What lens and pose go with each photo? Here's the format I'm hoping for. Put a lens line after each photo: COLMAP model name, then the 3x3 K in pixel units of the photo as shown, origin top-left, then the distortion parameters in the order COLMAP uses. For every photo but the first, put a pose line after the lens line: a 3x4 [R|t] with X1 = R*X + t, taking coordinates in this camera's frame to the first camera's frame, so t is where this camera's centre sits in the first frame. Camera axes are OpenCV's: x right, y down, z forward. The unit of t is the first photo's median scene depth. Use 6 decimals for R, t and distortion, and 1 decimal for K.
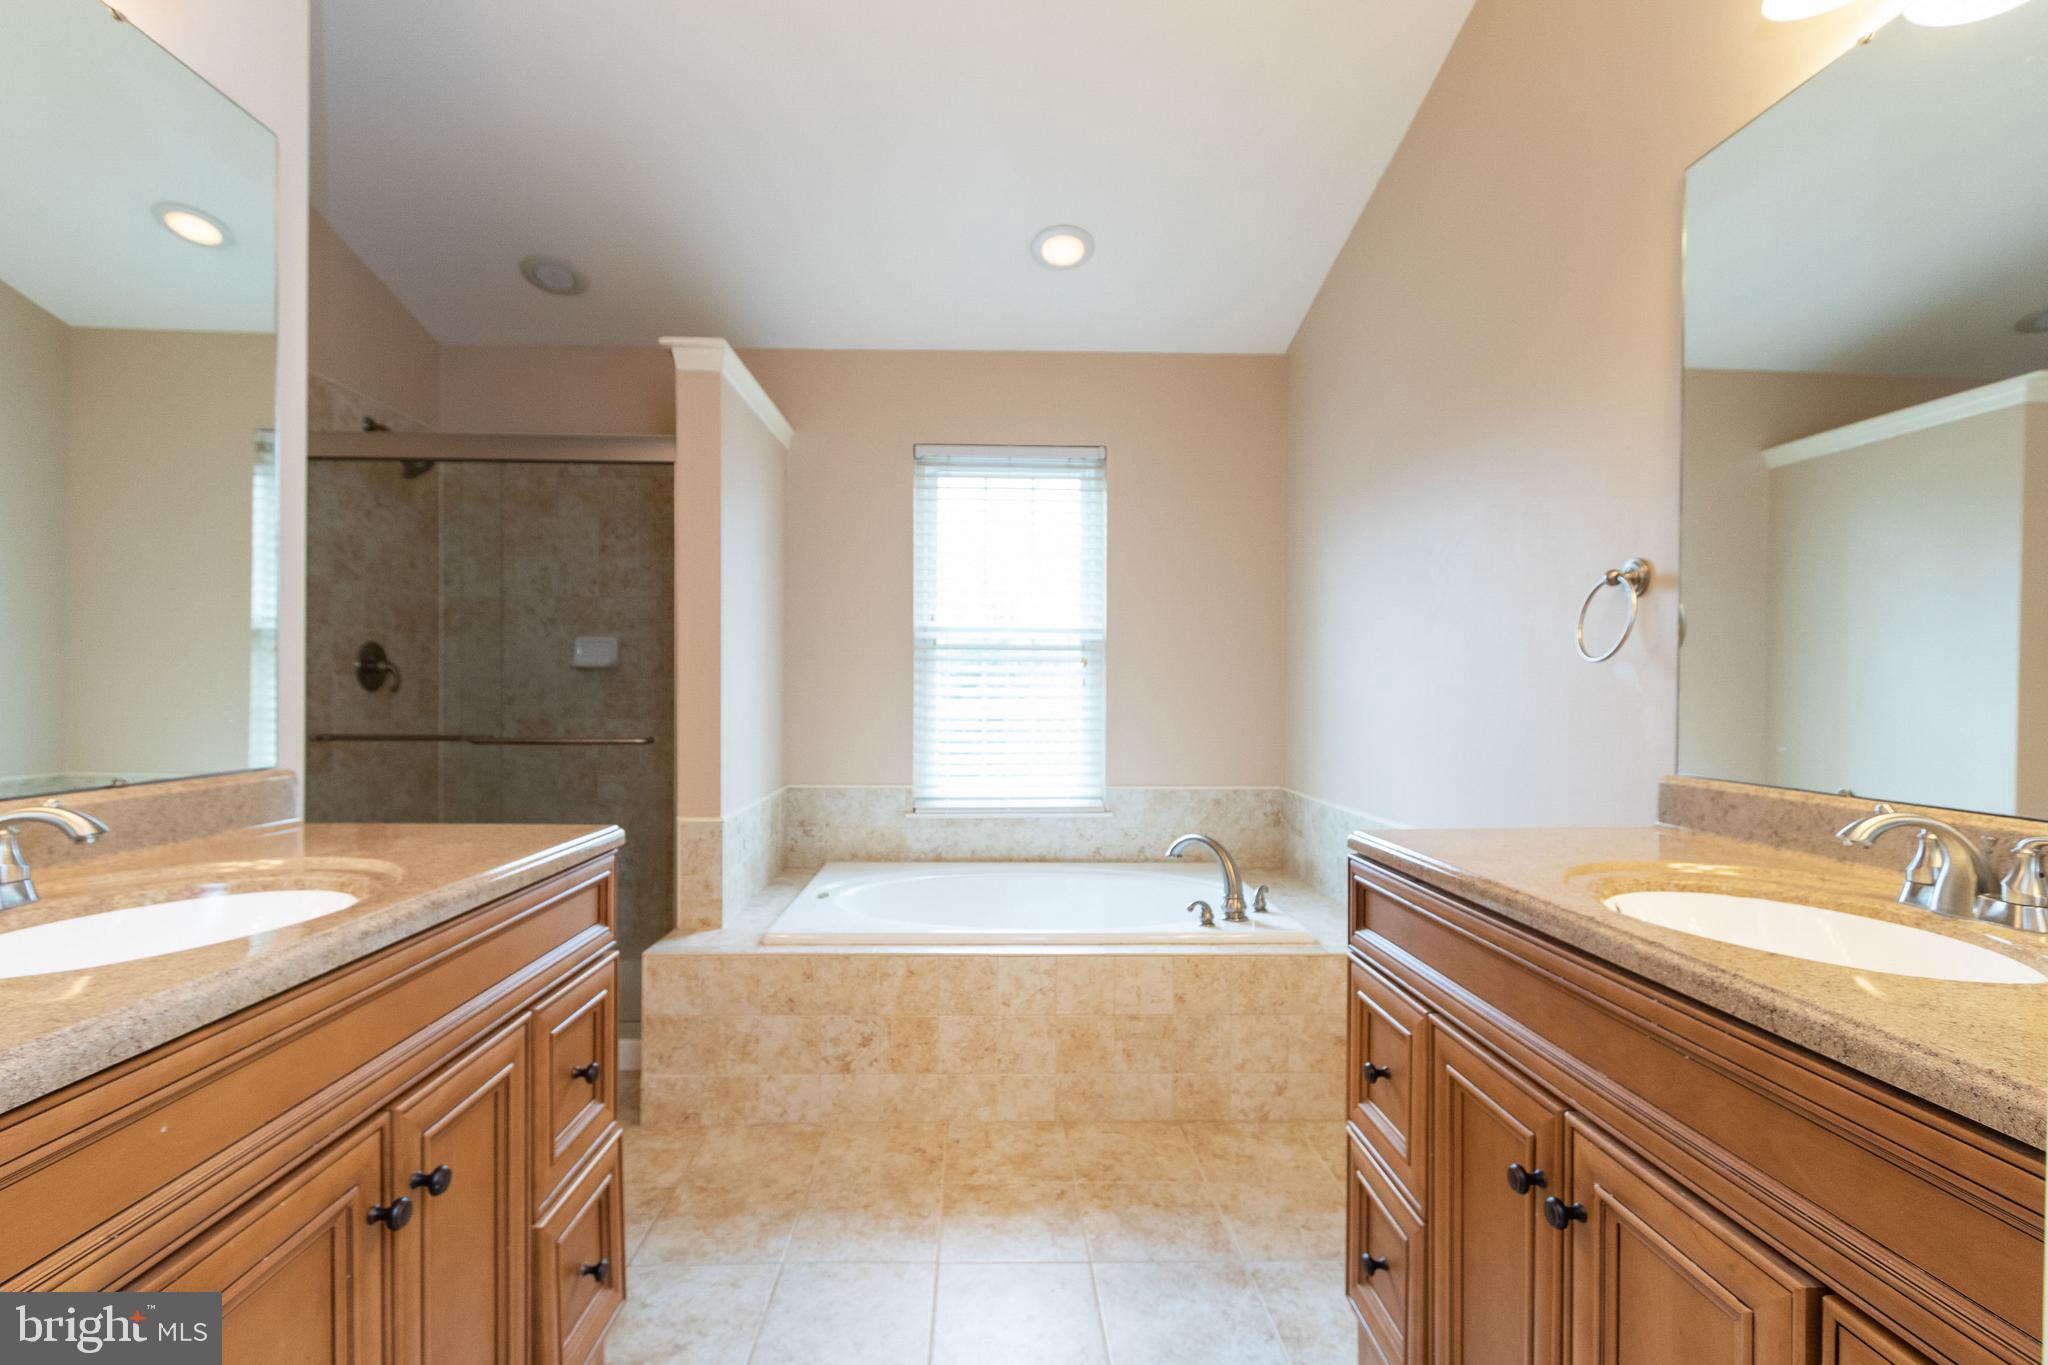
lens RADIAL K [[970.4, 0, 1024.0], [0, 970.4, 688.2], [0, 0, 1]] dist [0.009857, -0.001312]
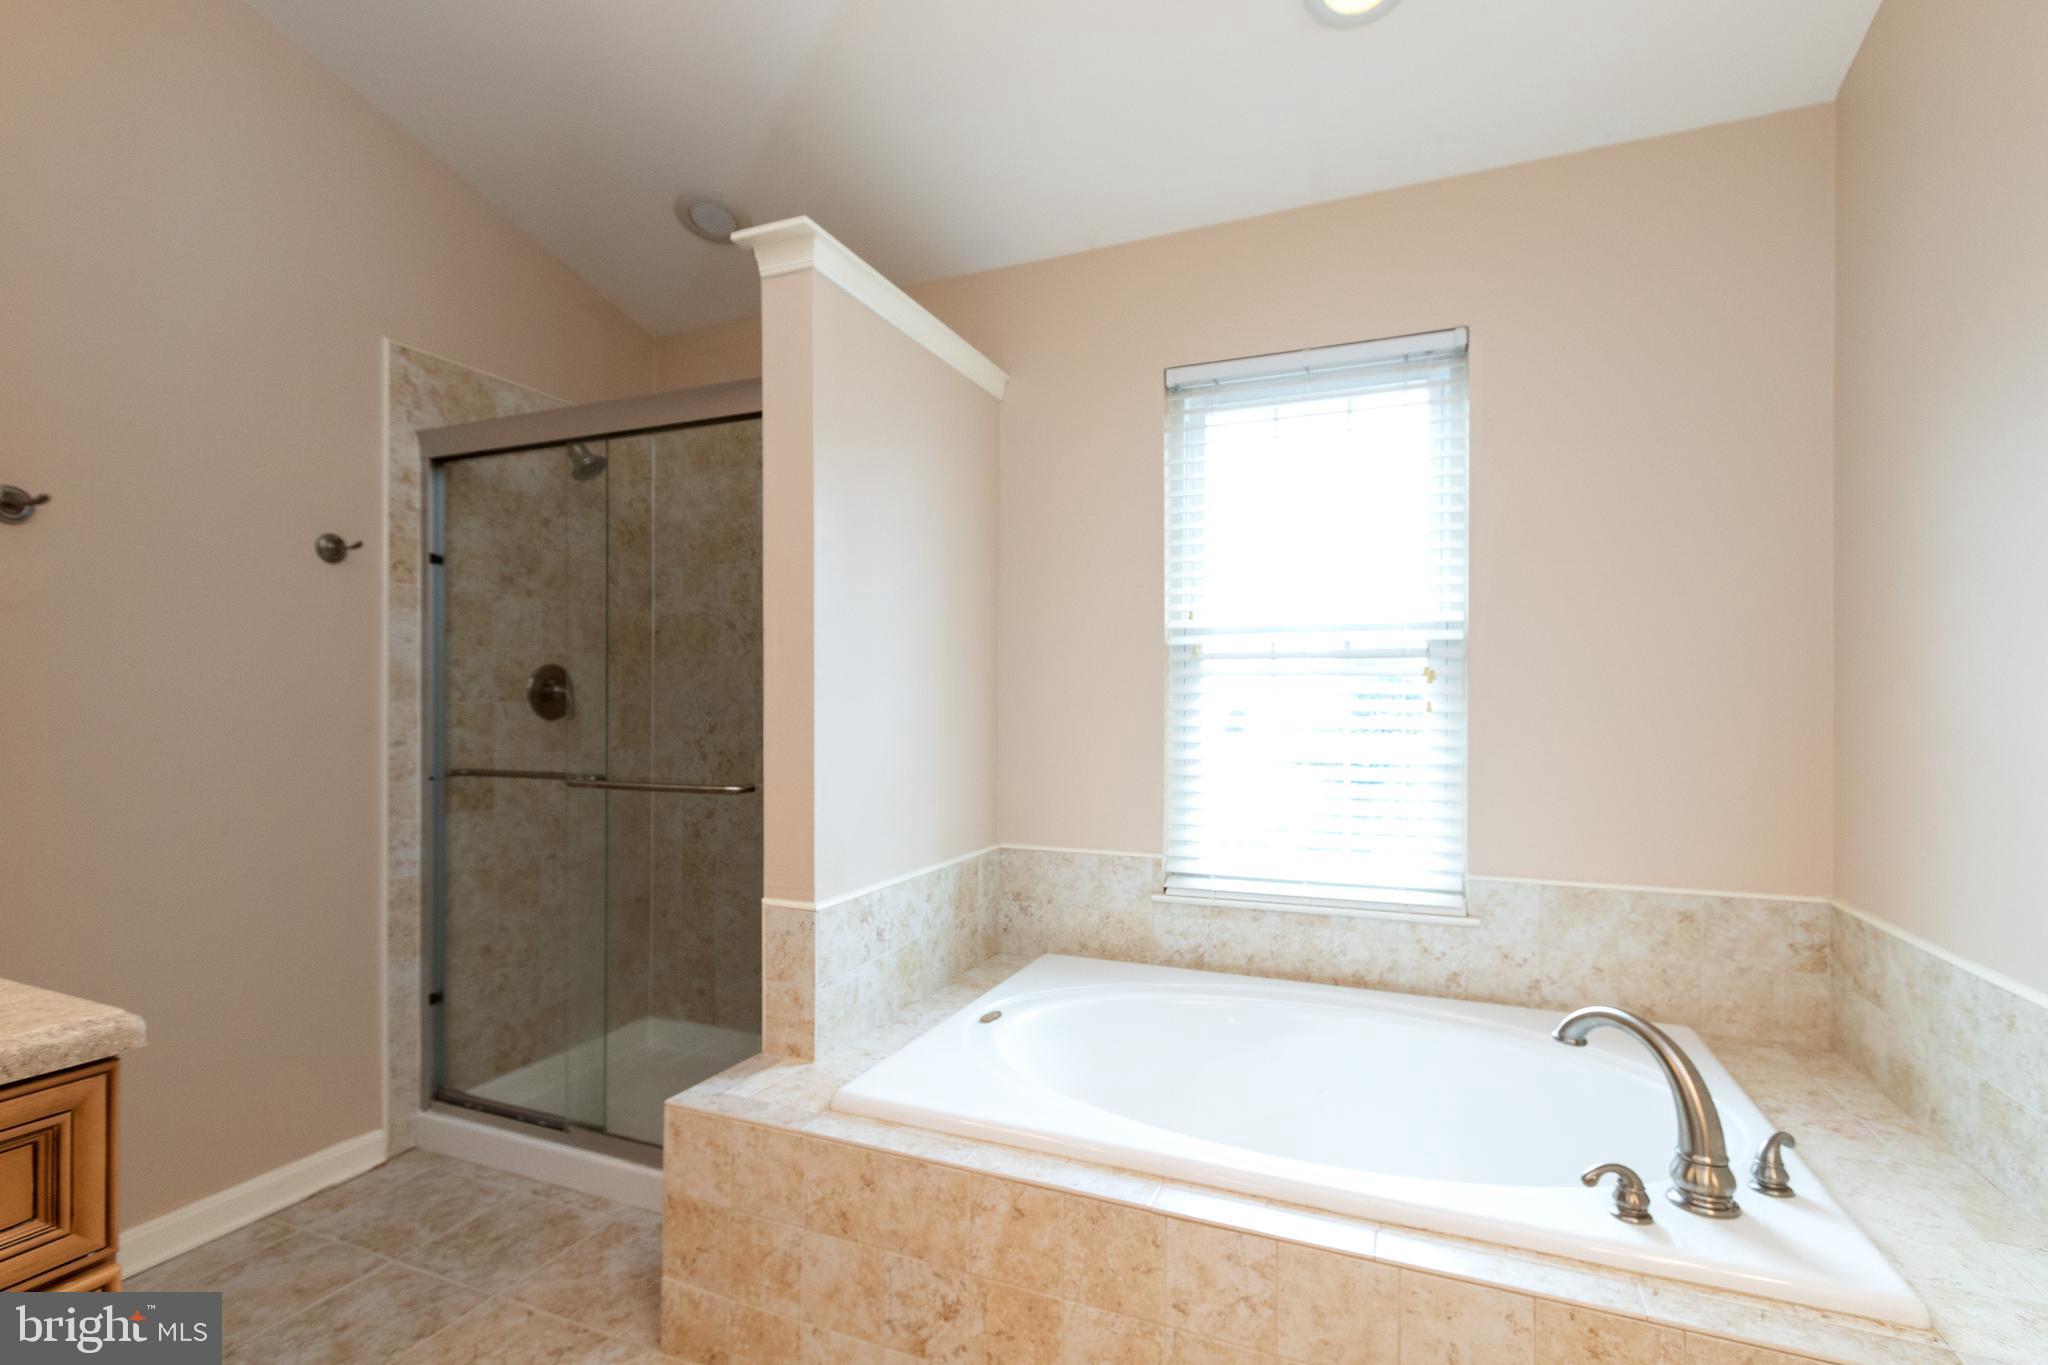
lens RADIAL K [[970.4, 0, 1008.2], [0, 970.4, 708.8], [0, 0, 1]] dist [0.009857, -0.001312]
pose [[0.903747, -0.000838, -0.428066, 0.098693], [0.000919, 1.000000, -0.000016, -0.006338], [0.428065, -0.000379, 0.903748, 0.366174]]
